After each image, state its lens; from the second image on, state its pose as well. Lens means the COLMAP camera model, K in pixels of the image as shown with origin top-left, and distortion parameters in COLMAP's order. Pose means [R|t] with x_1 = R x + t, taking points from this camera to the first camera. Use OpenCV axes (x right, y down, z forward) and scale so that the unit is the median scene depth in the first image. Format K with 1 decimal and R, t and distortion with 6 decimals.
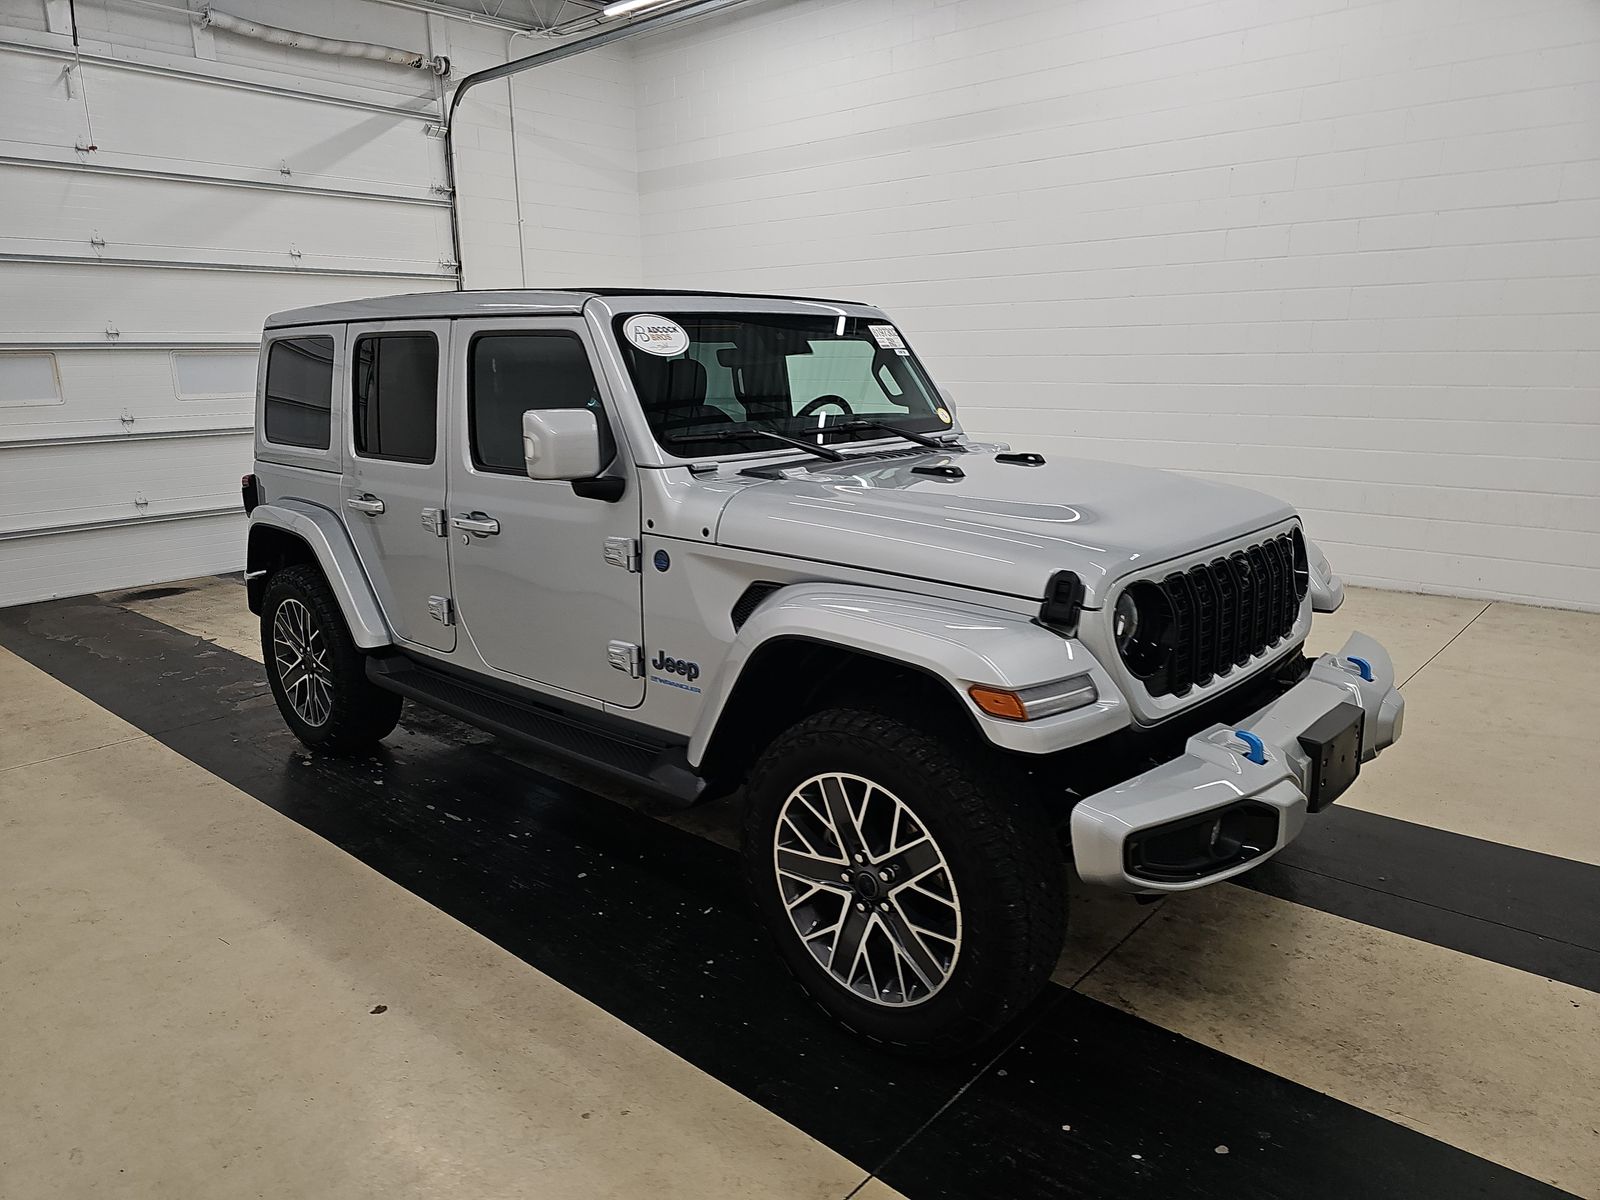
lens RADIAL K [[1044.9, 0, 791.4], [0, 1044.9, 593.7], [0, 0, 1]] dist [0.073571, -0.048072]
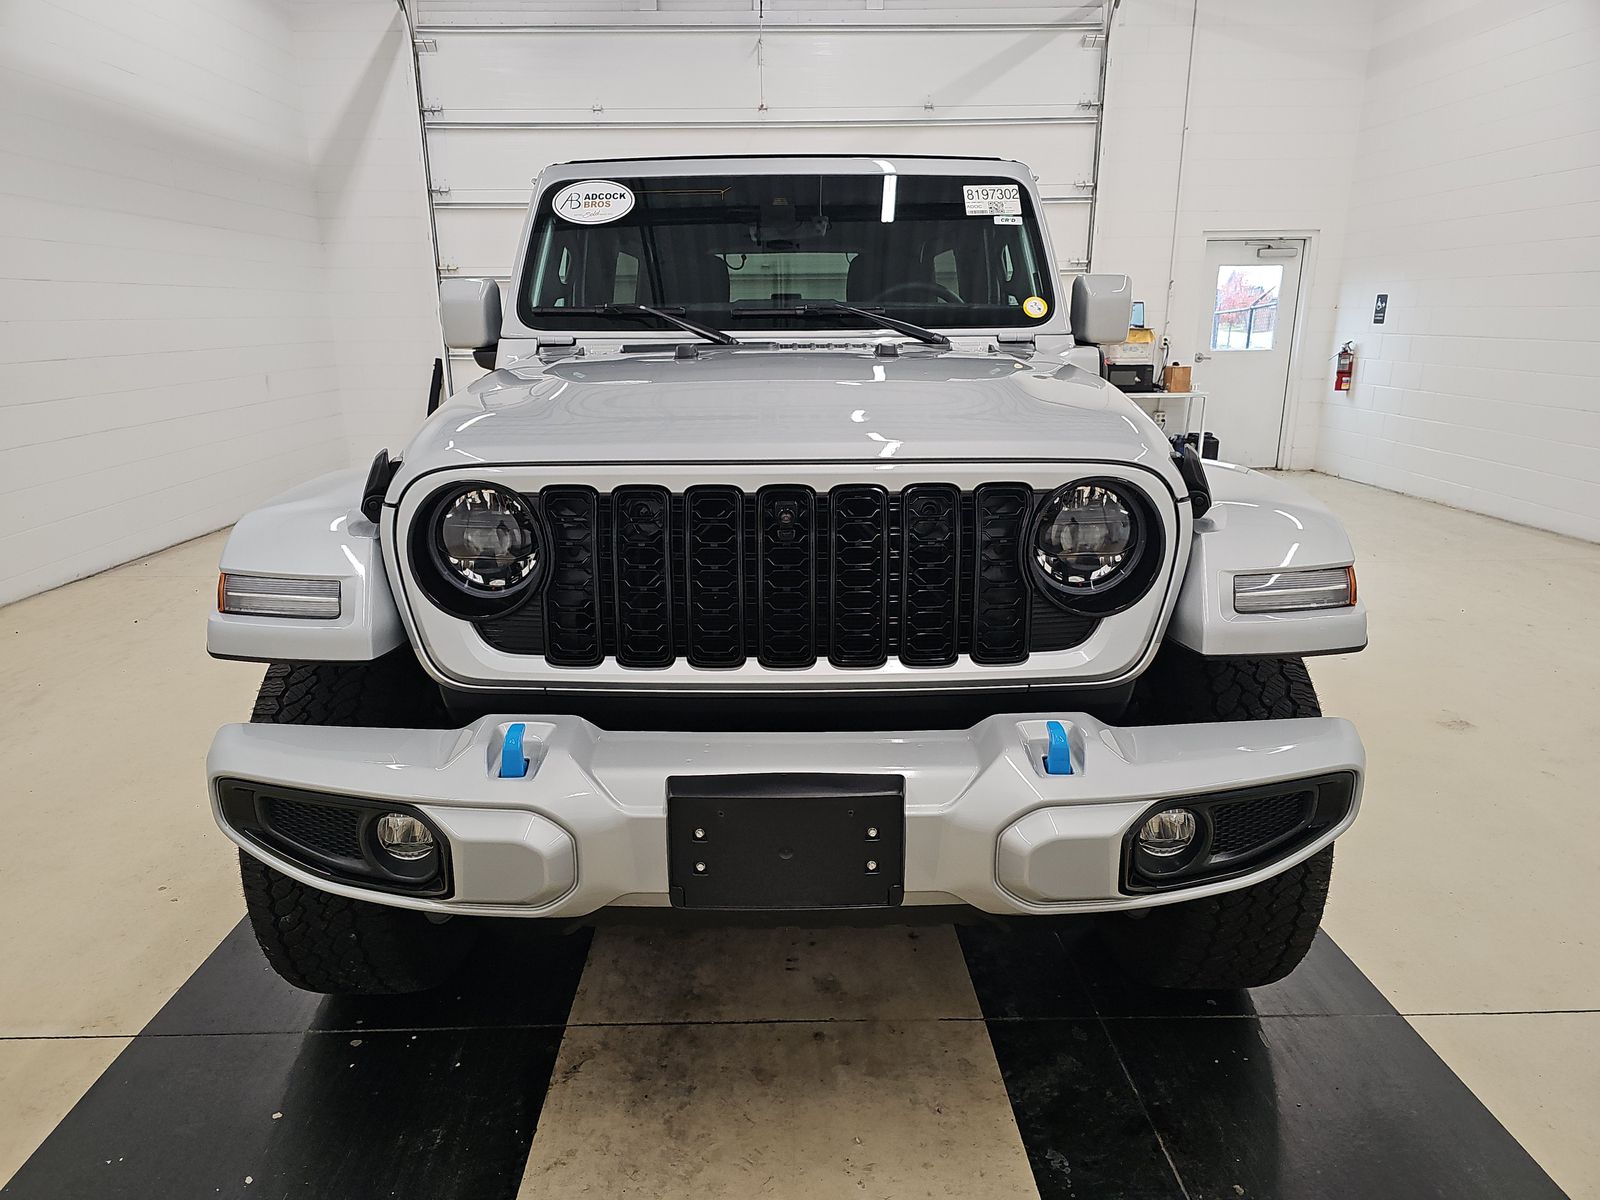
lens RADIAL K [[1044.9, 0, 791.4], [0, 1044.9, 593.7], [0, 0, 1]] dist [0.073571, -0.048072]
pose [[0.687294, 0.198837, -0.698635, 0.270406], [-0.169453, 0.979157, 0.111973, -0.014937], [0.706337, 0.041428, 0.706662, 0.177675]]
